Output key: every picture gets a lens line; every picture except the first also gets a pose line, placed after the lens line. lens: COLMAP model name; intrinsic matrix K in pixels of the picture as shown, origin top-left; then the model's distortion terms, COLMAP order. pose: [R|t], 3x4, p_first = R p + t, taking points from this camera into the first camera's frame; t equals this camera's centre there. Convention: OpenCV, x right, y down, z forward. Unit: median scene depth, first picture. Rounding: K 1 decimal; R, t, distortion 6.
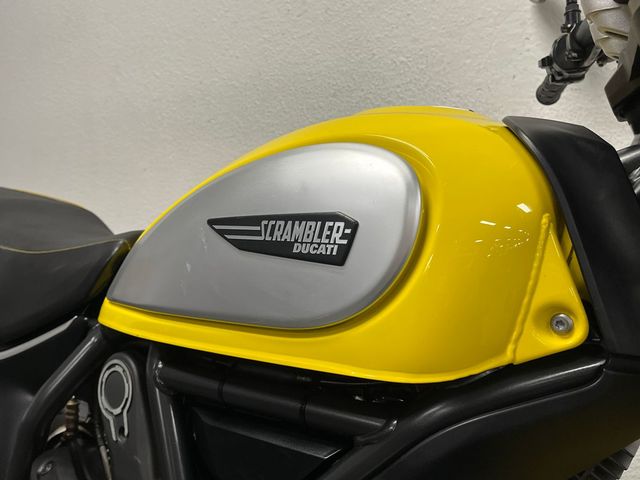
lens RADIAL K [[579.2, 0, 315.5], [0, 579.2, 236.4], [0, 0, 1]] dist [0.027079, -0.030558]
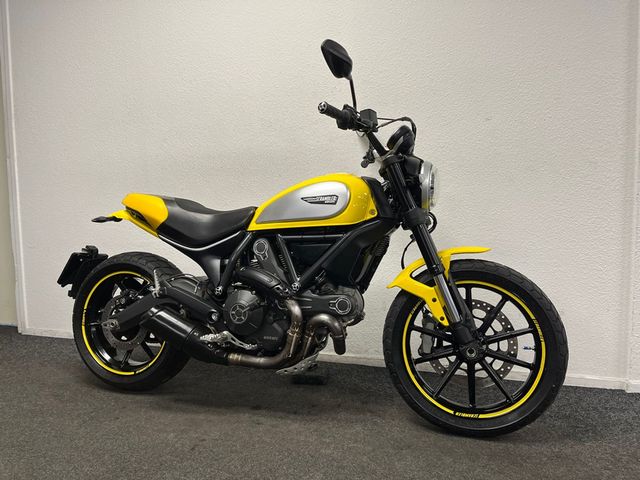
lens RADIAL K [[483.6, 0, 321.2], [0, 483.6, 240.7], [0, 0, 1]] dist [0.065429, -0.094279]
pose [[0.948664, -0.036428, 0.314181, -1.394491], [0.041563, 0.999089, -0.009661, 0.394152], [-0.313543, 0.022224, 0.949314, -2.984788]]
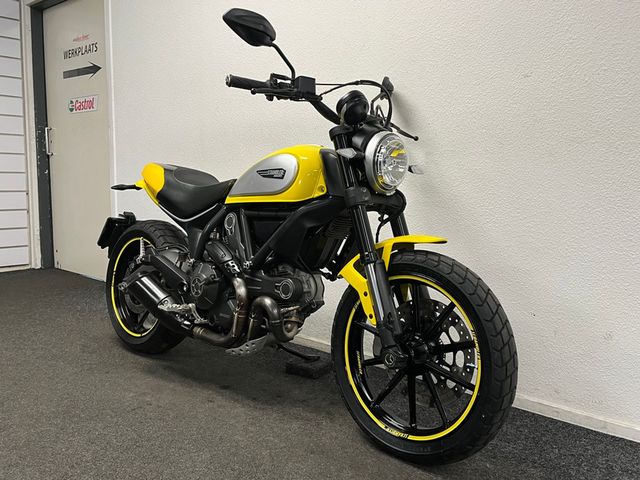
lens RADIAL K [[579.2, 0, 316.2], [0, 579.2, 227.2], [0, 0, 1]] dist [0.027079, -0.030558]
pose [[0.994740, 0.023652, -0.099661, 0.774383], [-0.023942, 0.999712, -0.001717, 0.429021], [0.099592, 0.004094, 0.995020, -3.601327]]
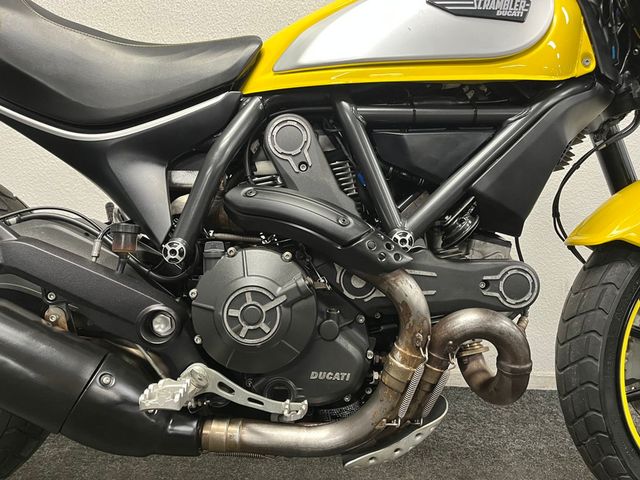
lens RADIAL K [[483.6, 0, 323.8], [0, 483.6, 246.6], [0, 0, 1]] dist [0.065429, -0.094279]
pose [[0.783266, -0.055039, 0.619245, -1.498511], [0.015208, 0.997472, 0.069420, 0.655698], [-0.621500, -0.044957, 0.782123, 0.051705]]
